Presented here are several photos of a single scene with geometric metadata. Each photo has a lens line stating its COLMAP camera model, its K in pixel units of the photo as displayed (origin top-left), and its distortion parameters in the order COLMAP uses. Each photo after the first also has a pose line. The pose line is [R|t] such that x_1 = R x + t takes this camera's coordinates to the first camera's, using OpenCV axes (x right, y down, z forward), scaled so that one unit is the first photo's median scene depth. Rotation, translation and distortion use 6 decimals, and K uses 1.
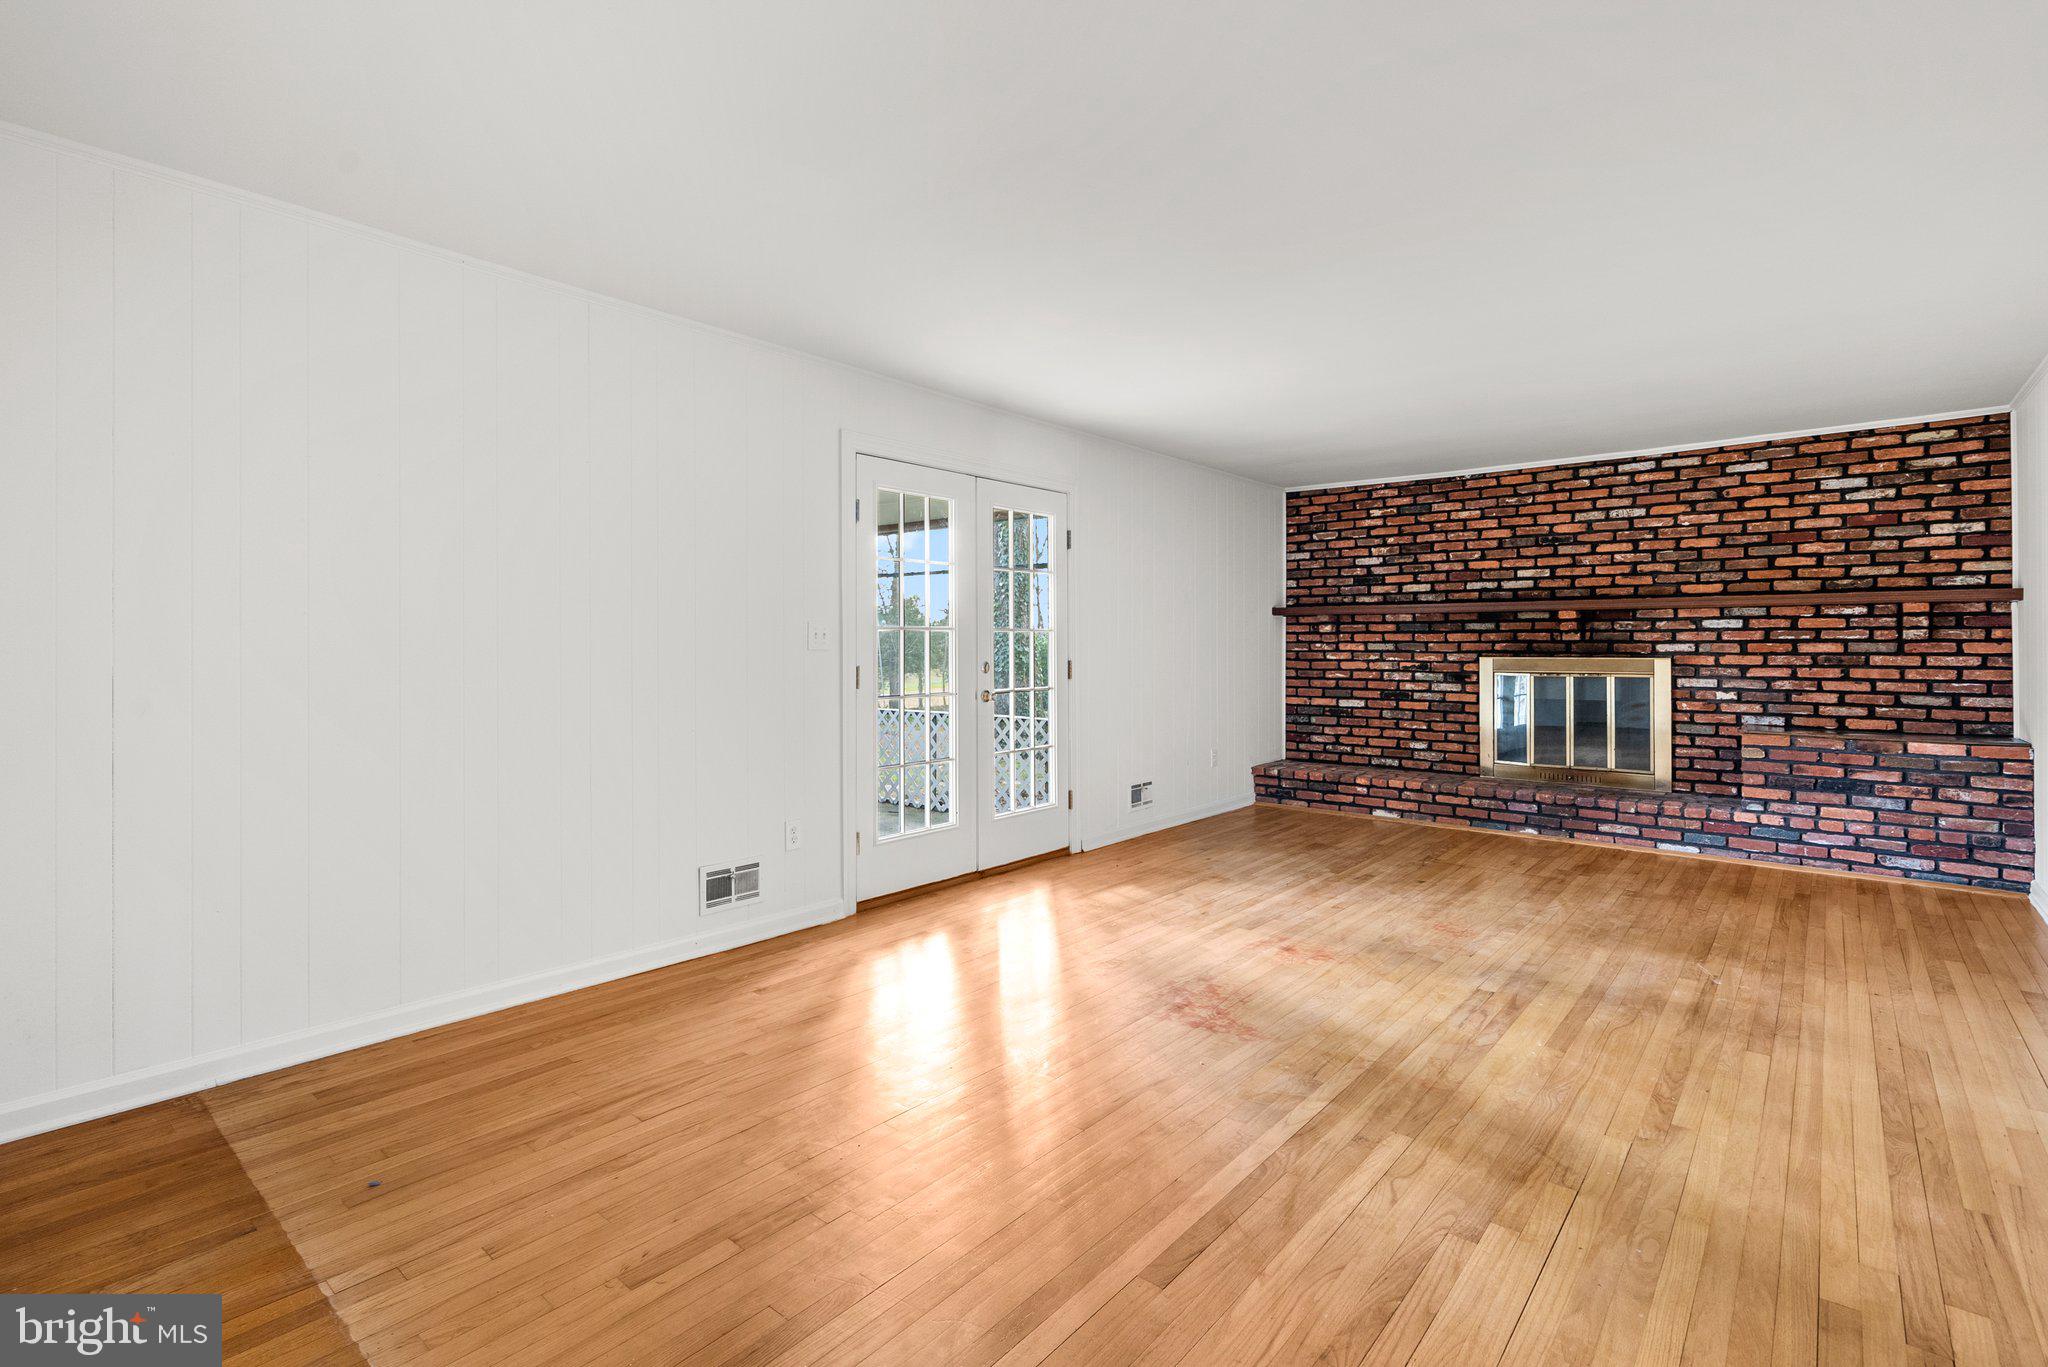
lens RADIAL K [[945.7, 0, 1026.3], [0, 945.7, 640.6], [0, 0, 1]] dist [-0.000452, -0.000107]
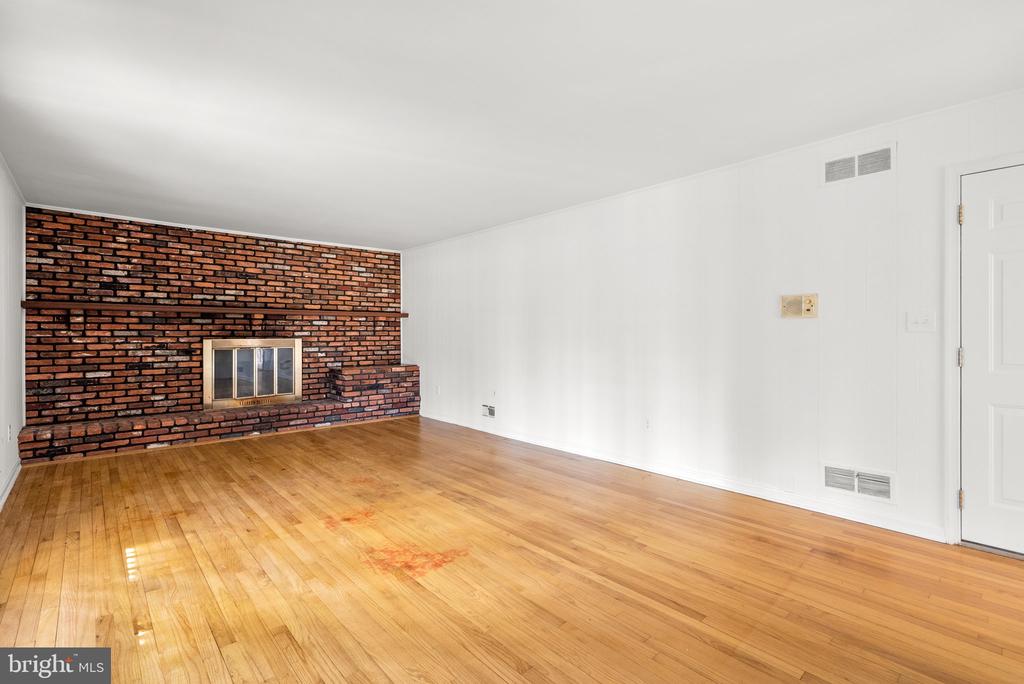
lens RADIAL K [[469.5, 0, 508.5], [0, 469.5, 334.4], [0, 0, 1]] dist [-0.000018, -0.000168]
pose [[0.136583, -0.003548, 0.990622, -0.286267], [-0.005606, 0.999975, 0.004355, 0.001957], [-0.990613, -0.006148, 0.136560, 0.365462]]
